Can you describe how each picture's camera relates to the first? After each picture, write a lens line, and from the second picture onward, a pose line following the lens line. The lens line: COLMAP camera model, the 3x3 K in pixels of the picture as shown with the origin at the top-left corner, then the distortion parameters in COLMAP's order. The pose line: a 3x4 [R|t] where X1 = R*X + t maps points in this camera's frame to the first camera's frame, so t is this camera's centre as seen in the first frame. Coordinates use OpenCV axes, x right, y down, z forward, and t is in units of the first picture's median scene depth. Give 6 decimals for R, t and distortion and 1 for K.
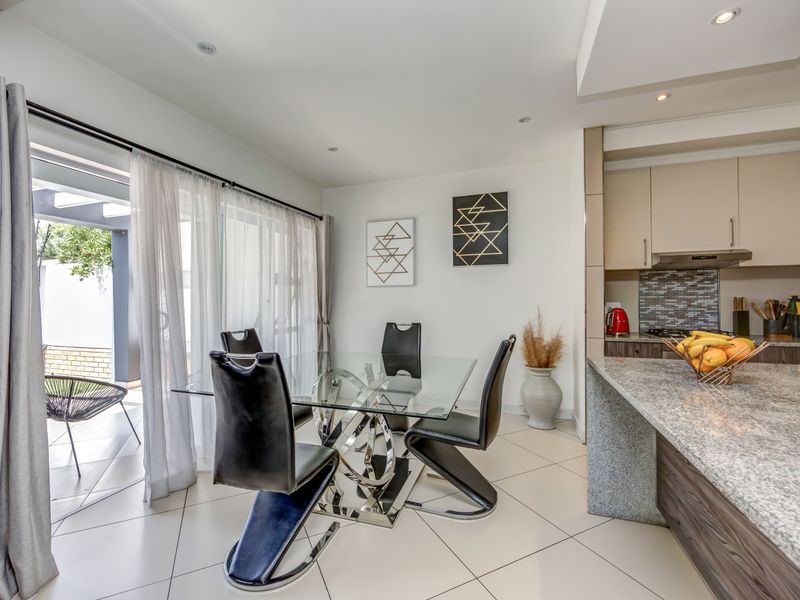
lens RADIAL K [[352.5, 0, 394.8], [0, 352.5, 293.7], [0, 0, 1]] dist [-0.003350, 0.001393]
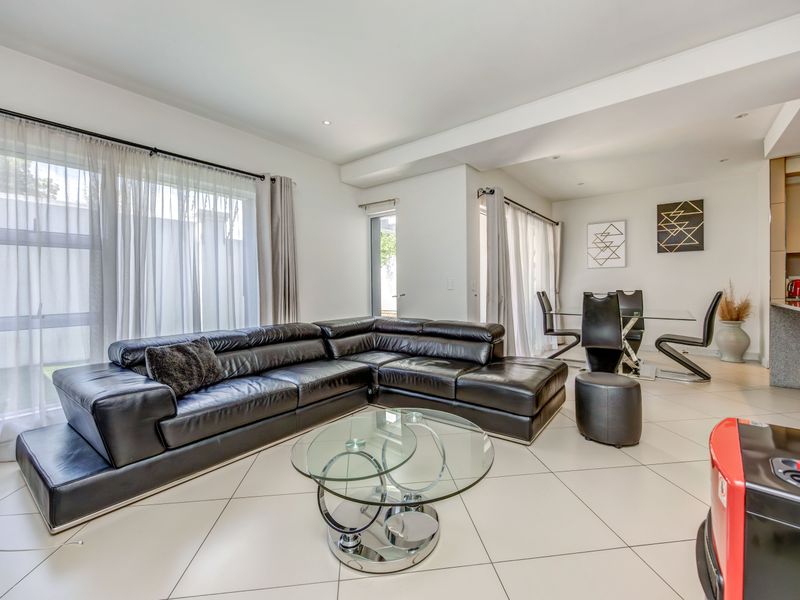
lens RADIAL K [[352.5, 0, 429.3], [0, 352.5, 287.5], [0, 0, 1]] dist [-0.003350, 0.001393]
pose [[0.961646, 0.002473, -0.274281, -0.345629], [-0.000609, 0.999976, 0.006882, 0.054424], [0.274291, -0.006451, 0.961625, -0.654256]]
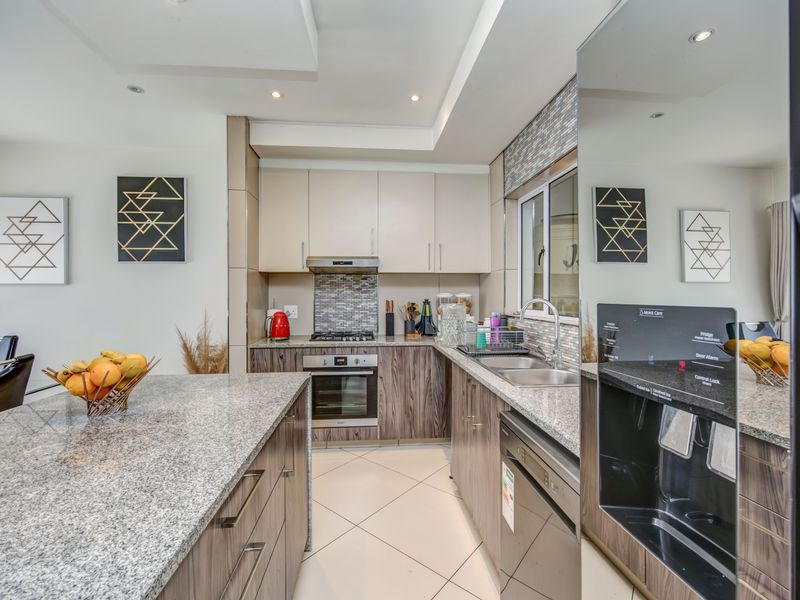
lens RADIAL K [[352.5, 0, 396.1], [0, 352.5, 295.1], [0, 0, 1]] dist [-0.003350, 0.001393]
pose [[0.916723, 0.000037, 0.399524, 0.447030], [-0.010421, 0.999662, 0.023818, -0.026799], [-0.399388, -0.025998, 0.916413, -0.011497]]
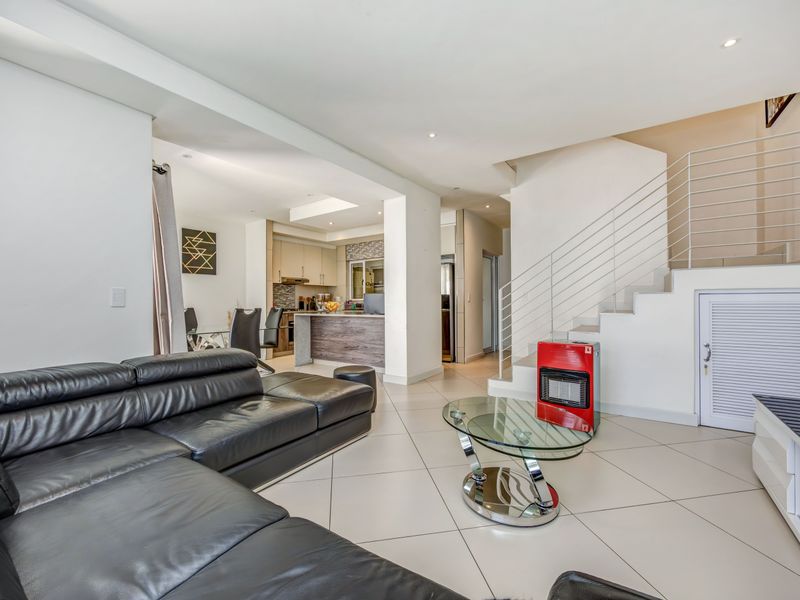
lens RADIAL K [[352.5, 0, 398.6], [0, 352.5, 301.8], [0, 0, 1]] dist [-0.003350, 0.001393]
pose [[0.257959, 0.008539, 0.966118, -1.103268], [-0.003903, 0.999962, -0.007796, 0.055970], [-0.966148, -0.001760, 0.257983, -0.309801]]
